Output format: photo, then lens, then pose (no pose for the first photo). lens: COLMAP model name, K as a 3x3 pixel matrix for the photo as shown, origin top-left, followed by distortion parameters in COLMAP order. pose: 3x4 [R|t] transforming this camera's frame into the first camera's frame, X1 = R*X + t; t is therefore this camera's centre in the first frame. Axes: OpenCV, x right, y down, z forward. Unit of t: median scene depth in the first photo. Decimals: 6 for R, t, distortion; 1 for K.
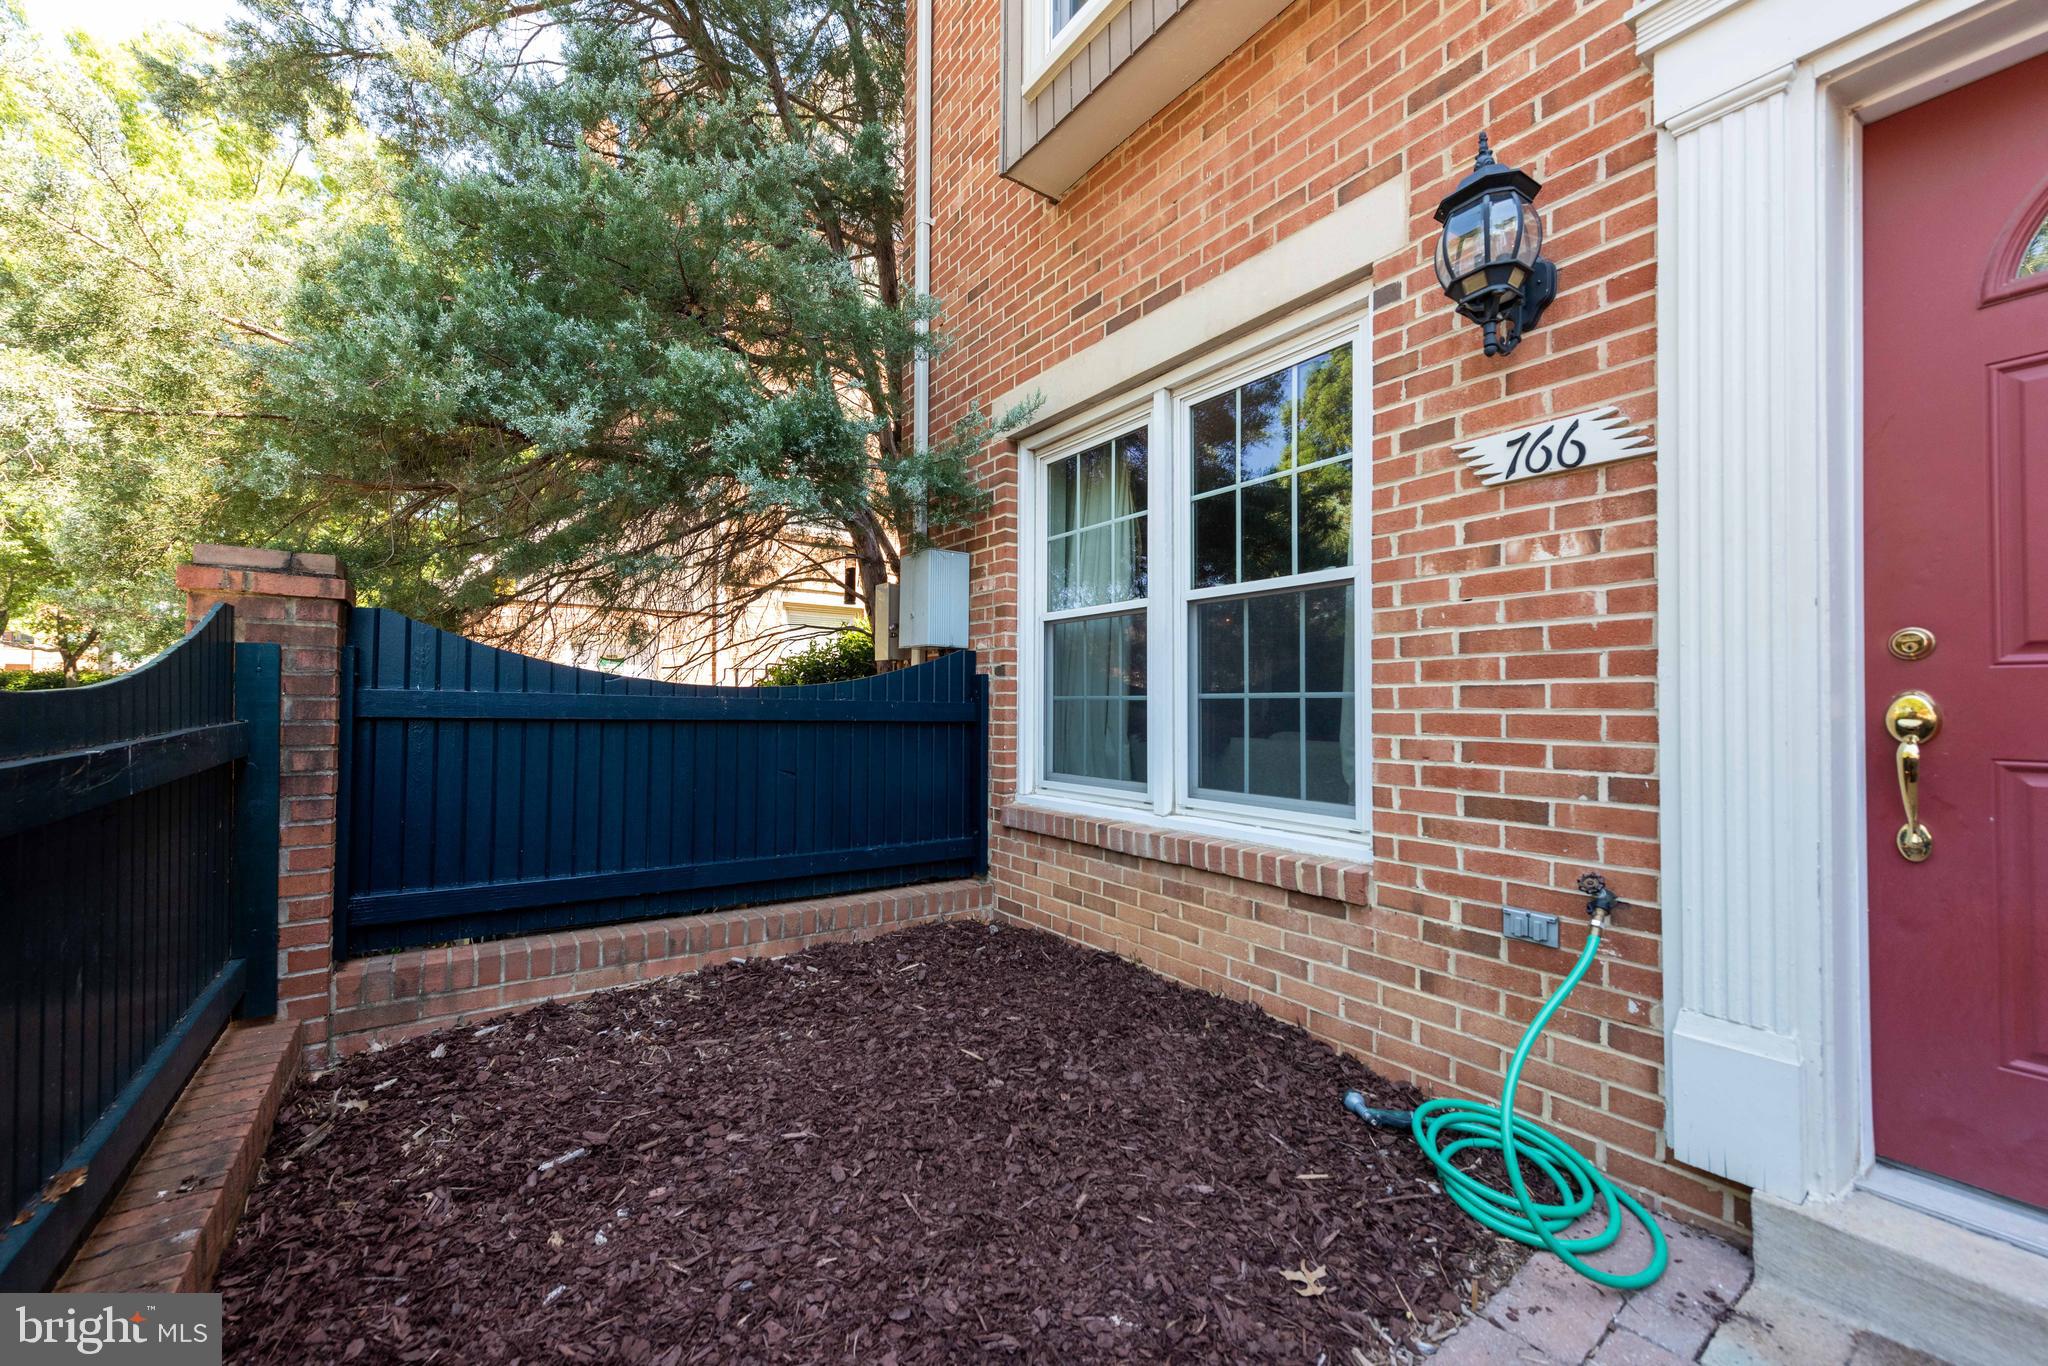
lens RADIAL K [[809.0, 0, 1015.8], [0, 809.0, 689.8], [0, 0, 1]] dist [0.010261, -0.004002]
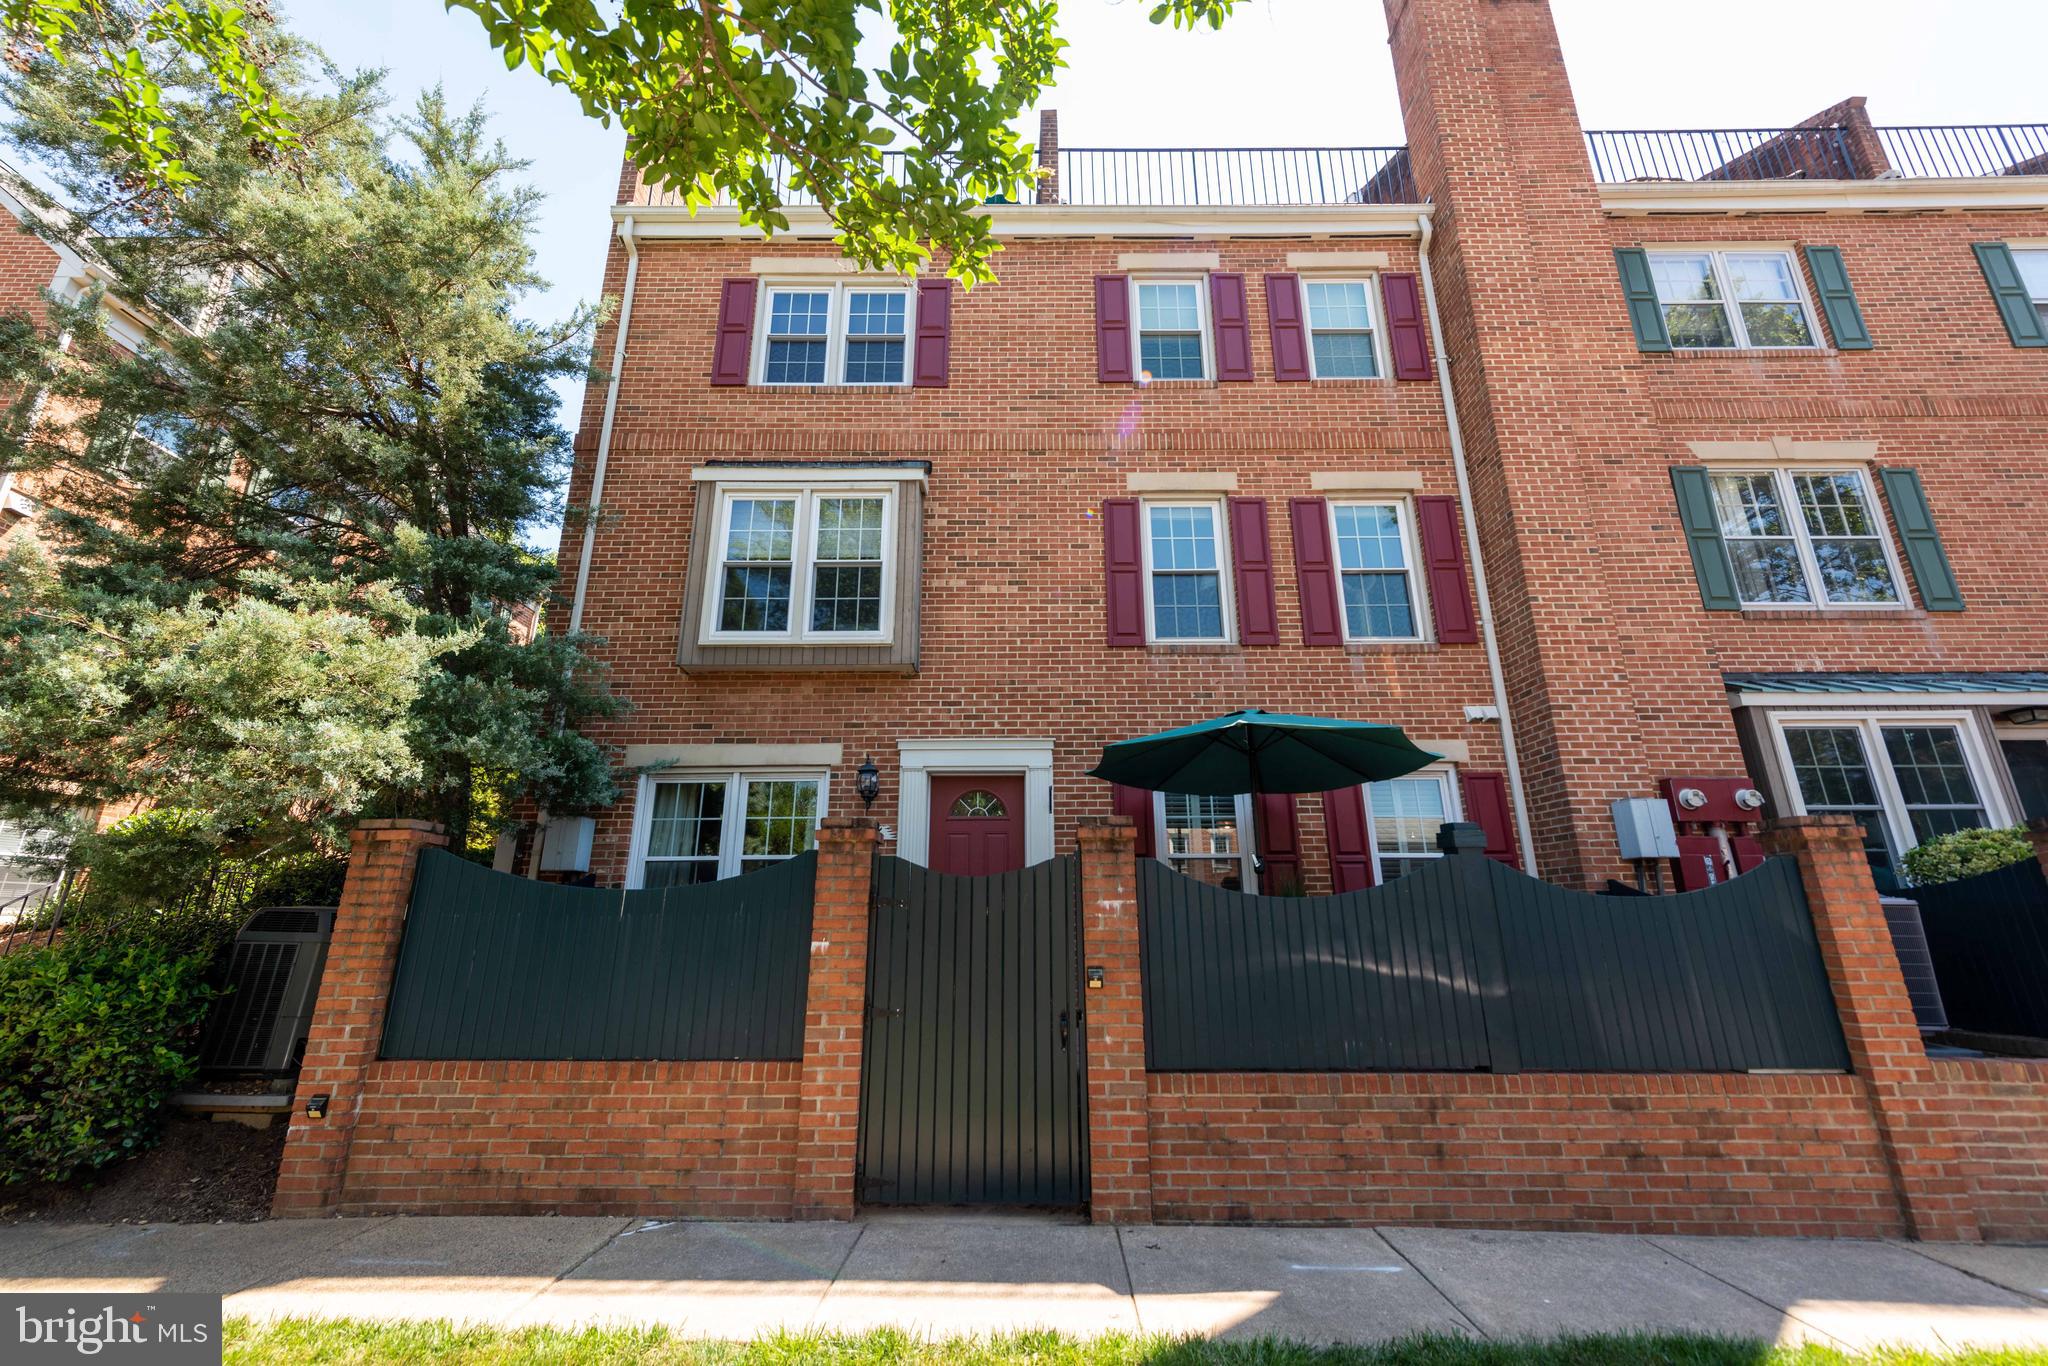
lens RADIAL K [[809.0, 0, 1024.2], [0, 809.0, 677.2], [0, 0, 1]] dist [0.010261, -0.004002]
pose [[0.583426, 0.226597, 0.779915, -1.355928], [-0.001998, 0.960688, -0.277624, 0.043516], [-0.812164, 0.160415, 0.560943, -1.204751]]
